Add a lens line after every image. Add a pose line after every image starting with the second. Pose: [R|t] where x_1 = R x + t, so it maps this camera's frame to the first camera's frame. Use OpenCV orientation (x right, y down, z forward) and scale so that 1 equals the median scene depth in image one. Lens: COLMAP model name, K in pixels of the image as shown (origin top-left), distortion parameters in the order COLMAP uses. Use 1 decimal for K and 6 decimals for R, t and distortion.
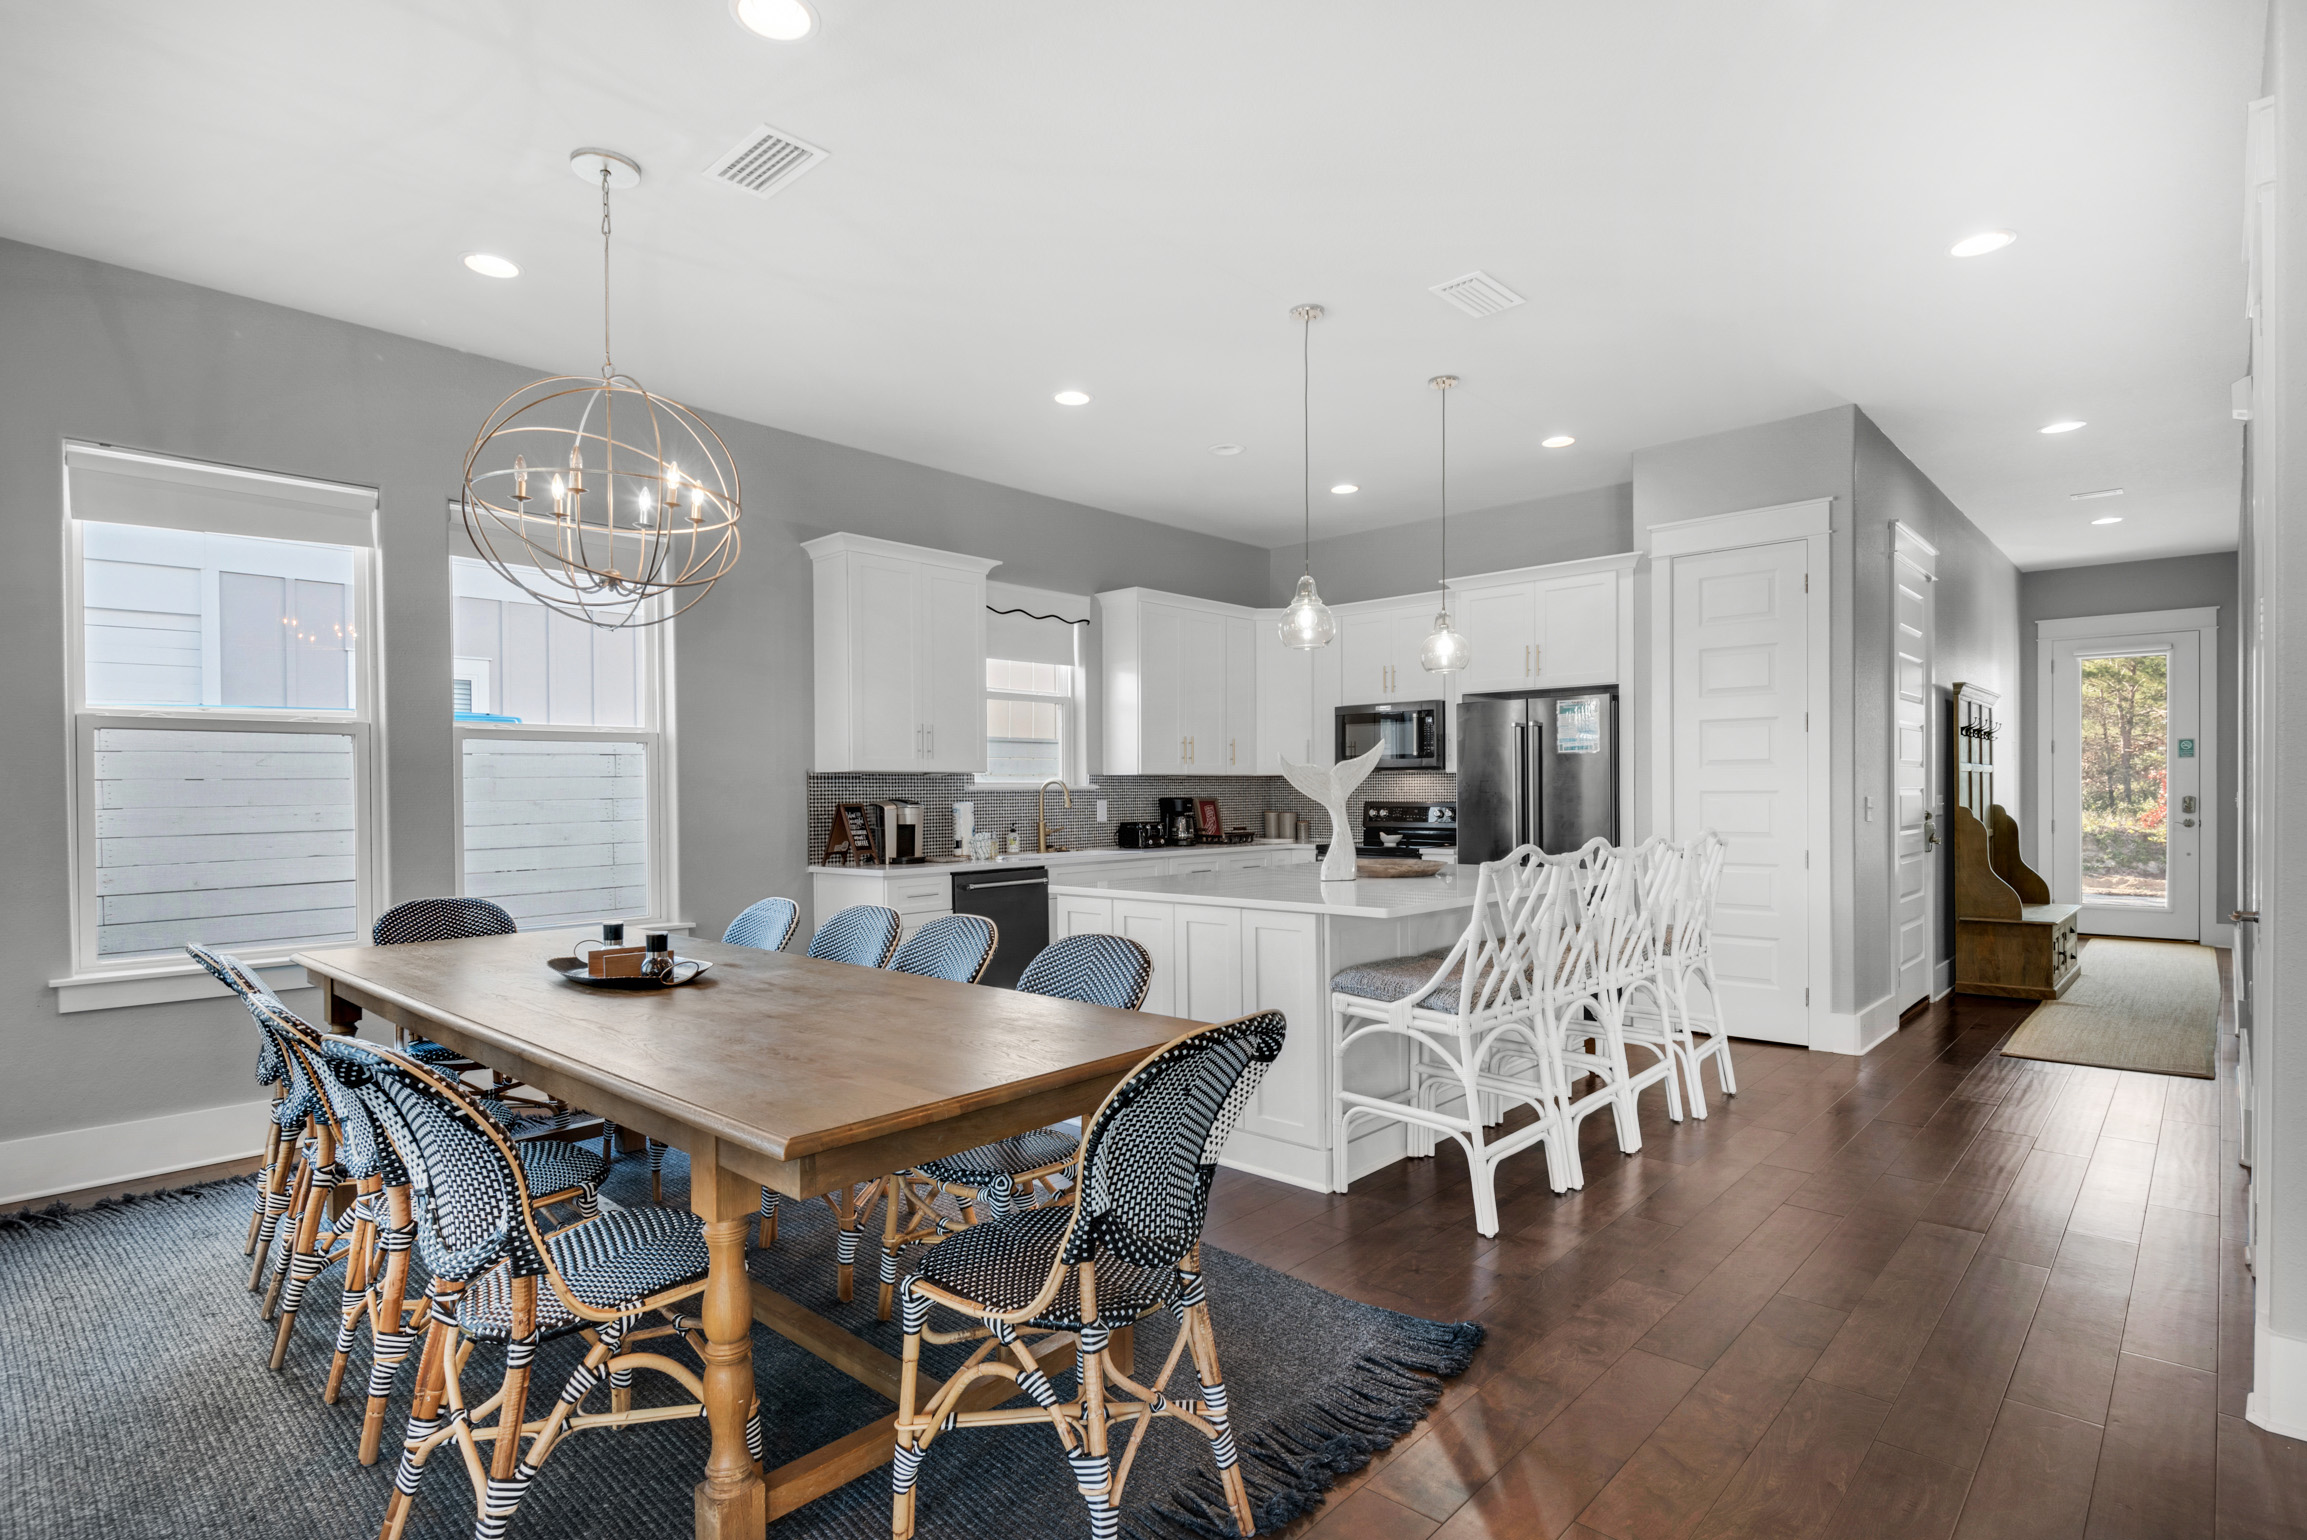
lens RADIAL K [[1159.5, 0, 1158.6], [0, 1159.5, 792.0], [0, 0, 1]] dist [0.009973, -0.000529]
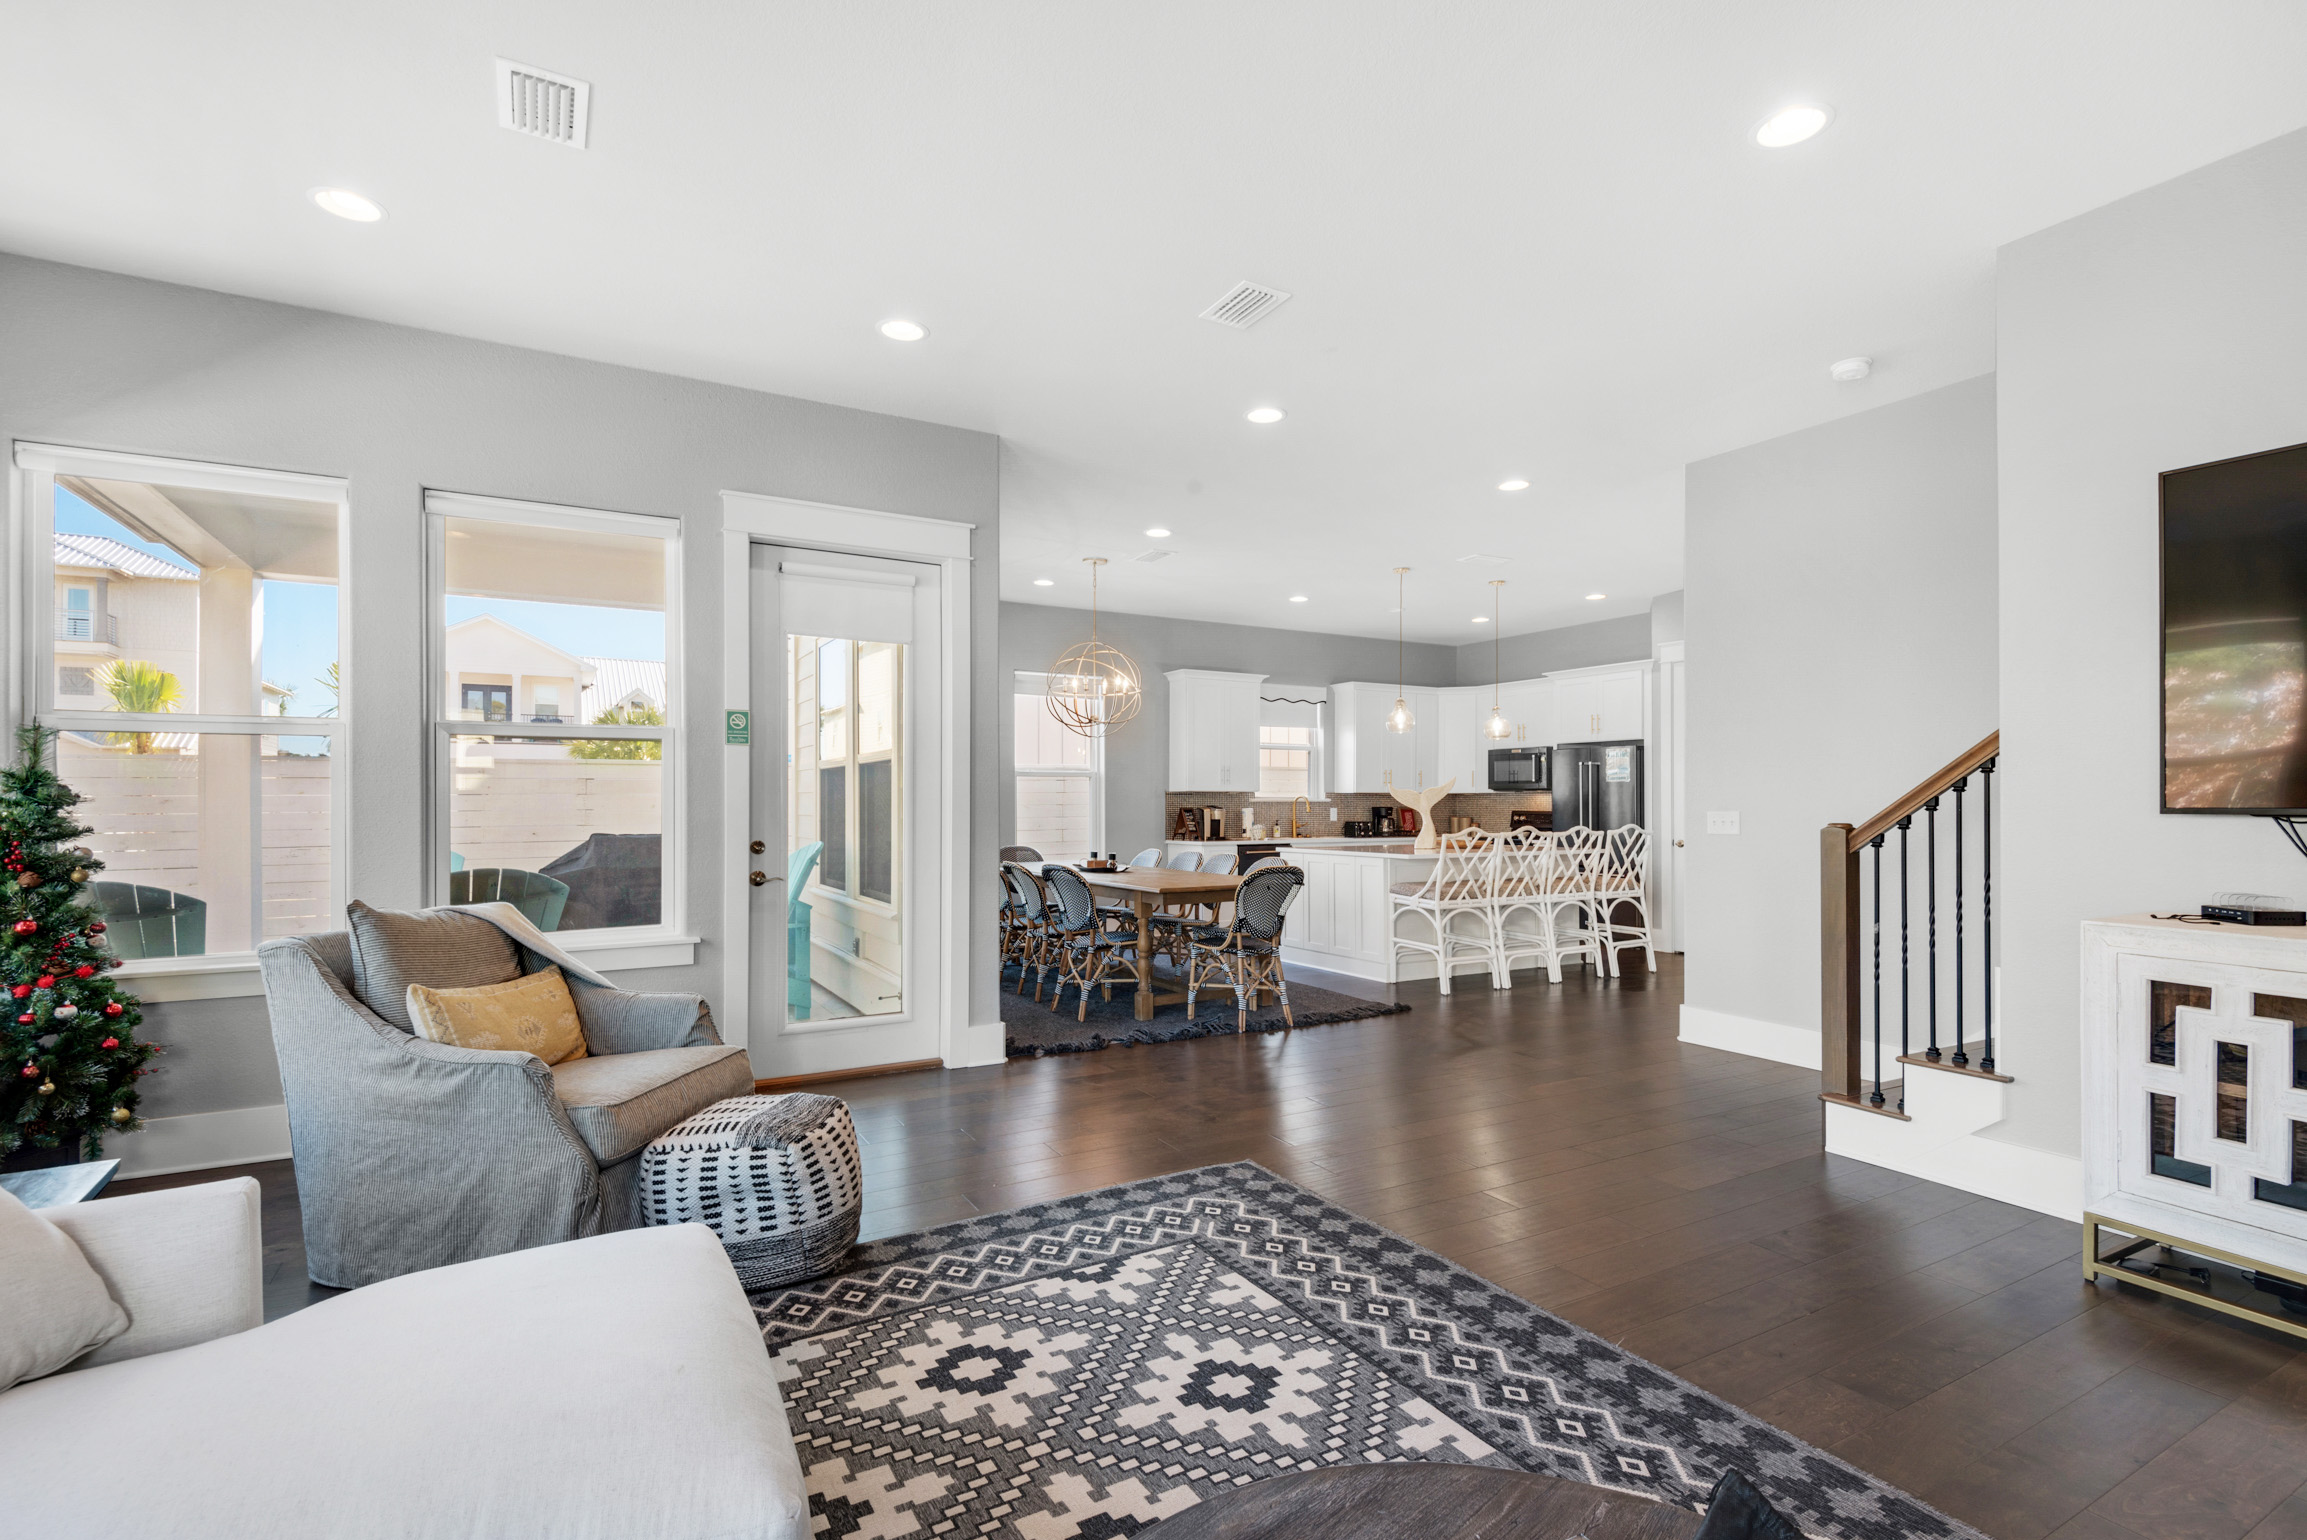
lens RADIAL K [[1042.3, 0, 1166.0], [0, 1042.3, 791.0], [0, 0, 1]] dist [0.010754, -0.000174]
pose [[0.957238, 0.005014, -0.289259, 0.191700], [-0.008402, 0.999910, -0.010470, 0.000401], [0.289181, 0.012452, 0.957194, -0.633423]]
